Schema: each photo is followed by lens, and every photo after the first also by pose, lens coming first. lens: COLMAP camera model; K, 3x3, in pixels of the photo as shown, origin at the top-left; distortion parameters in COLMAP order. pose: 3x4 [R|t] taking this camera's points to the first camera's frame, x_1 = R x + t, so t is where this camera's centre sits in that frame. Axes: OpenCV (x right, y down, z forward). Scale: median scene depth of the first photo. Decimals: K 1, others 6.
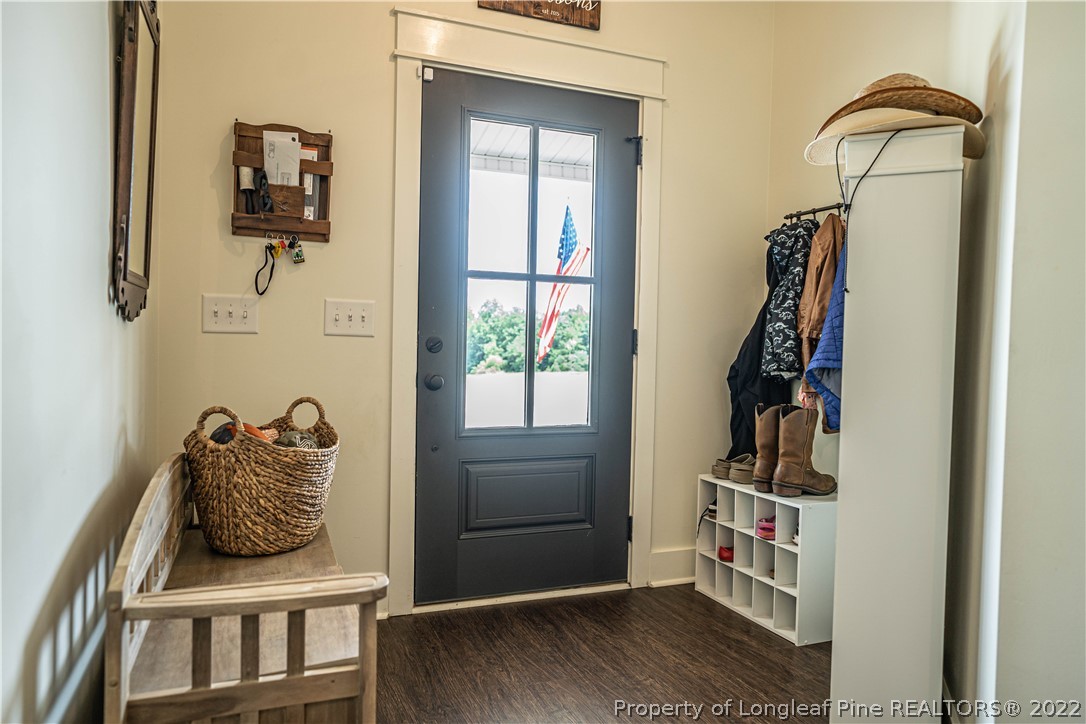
lens RADIAL K [[716.8, 0, 546.7], [0, 716.8, 353.9], [0, 0, 1]] dist [-0.000827, 0.009064]
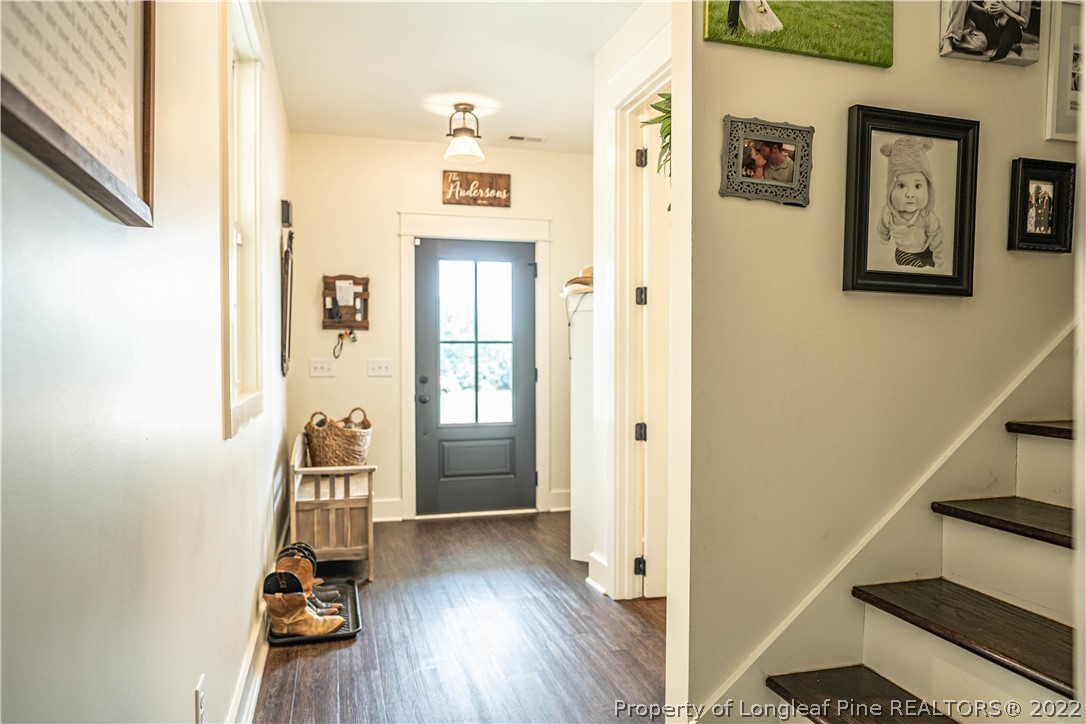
lens RADIAL K [[716.8, 0, 540.6], [0, 716.8, 366.6], [0, 0, 1]] dist [-0.000827, 0.009064]
pose [[0.993135, -0.019371, -0.115362, 0.417987], [0.019398, 0.999811, -0.000893, -0.044443], [0.115357, -0.001351, 0.993323, -0.972492]]
